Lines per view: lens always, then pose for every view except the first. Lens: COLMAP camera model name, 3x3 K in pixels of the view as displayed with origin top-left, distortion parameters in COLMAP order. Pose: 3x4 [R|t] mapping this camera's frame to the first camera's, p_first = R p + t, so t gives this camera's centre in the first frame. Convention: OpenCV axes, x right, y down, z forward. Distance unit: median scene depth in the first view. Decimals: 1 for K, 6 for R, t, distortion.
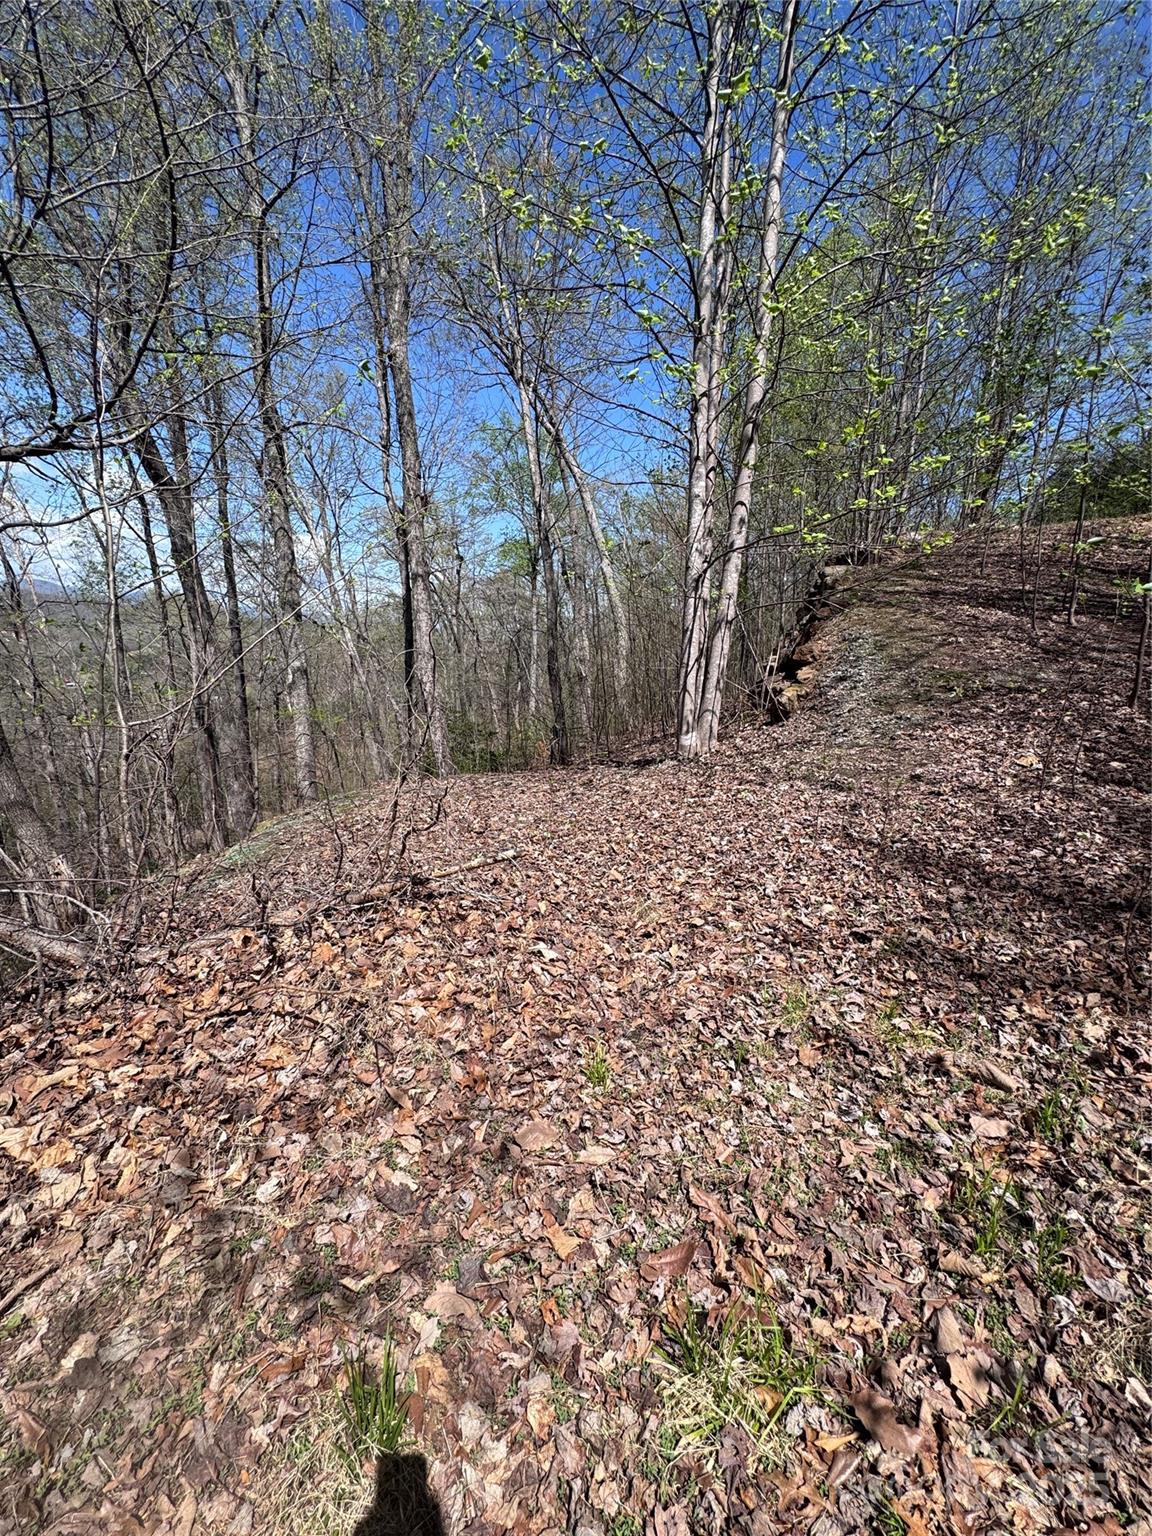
lens RADIAL K [[615.1, 0, 589.0], [0, 615.1, 759.4], [0, 0, 1]] dist [-0.019198, 0.003009]
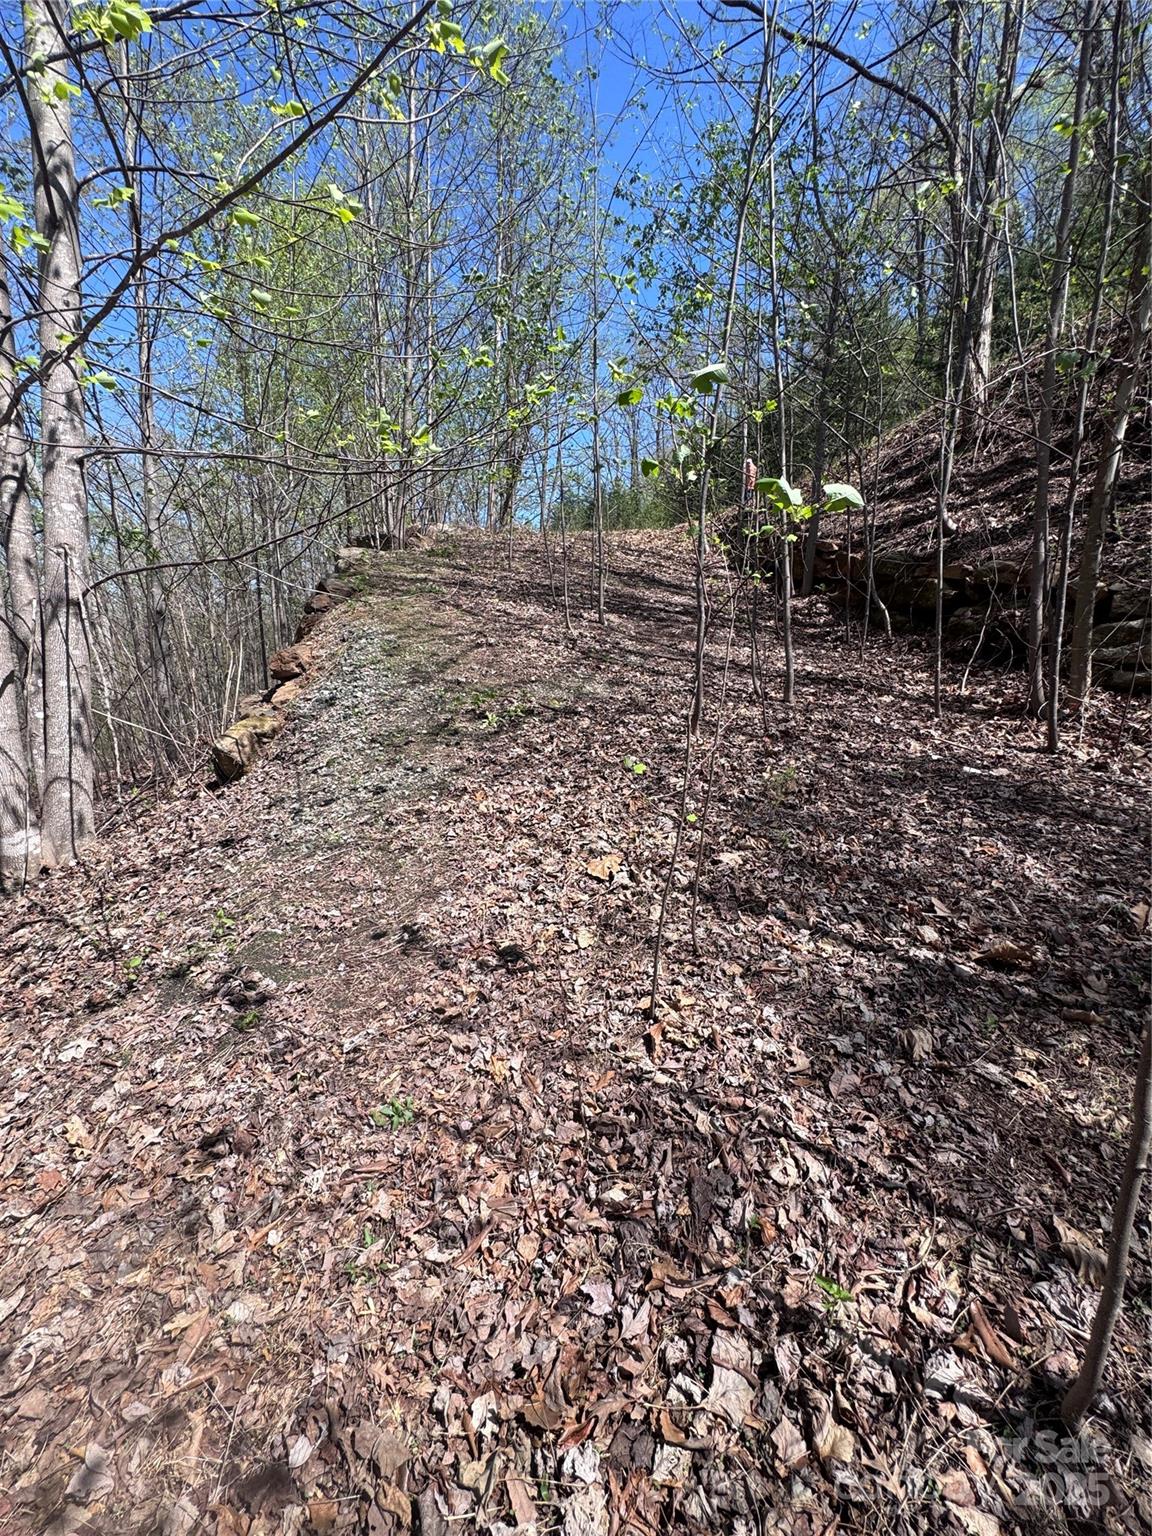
lens RADIAL K [[615.1, 0, 589.0], [0, 615.1, 759.4], [0, 0, 1]] dist [-0.019198, 0.003009]
pose [[0.784285, -0.110152, 0.610543, 0.251685], [0.108636, 0.993290, 0.039656, -0.075908], [-0.610815, 0.035225, 0.790989, 0.373407]]
